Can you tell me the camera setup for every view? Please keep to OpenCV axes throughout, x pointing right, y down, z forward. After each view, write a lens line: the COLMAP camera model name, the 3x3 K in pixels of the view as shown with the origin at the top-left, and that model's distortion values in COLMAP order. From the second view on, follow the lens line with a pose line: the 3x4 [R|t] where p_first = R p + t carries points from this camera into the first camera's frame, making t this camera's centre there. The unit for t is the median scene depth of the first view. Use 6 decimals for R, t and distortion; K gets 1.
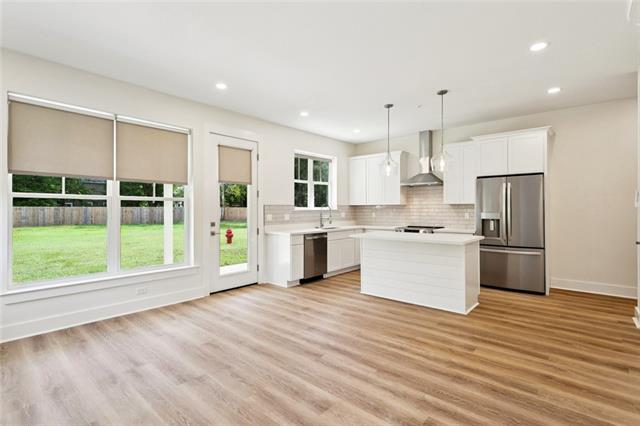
lens RADIAL K [[310.7, 0, 320.1], [0, 310.7, 210.1], [0, 0, 1]] dist [0.005149, 0.000728]
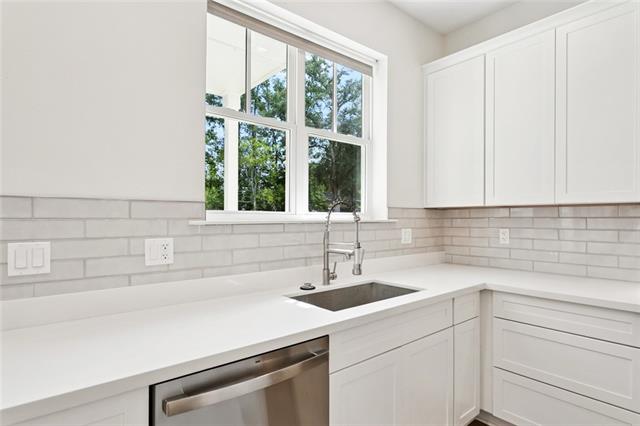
lens RADIAL K [[351.9, 0, 321.1], [0, 351.9, 218.0], [0, 0, 1]] dist [0.000174, 0.000056]
pose [[0.988725, 0.003613, -0.149698, 0.041567], [-0.004275, 0.999982, -0.004104, -0.001809], [0.149681, 0.004697, 0.988723, 0.629220]]
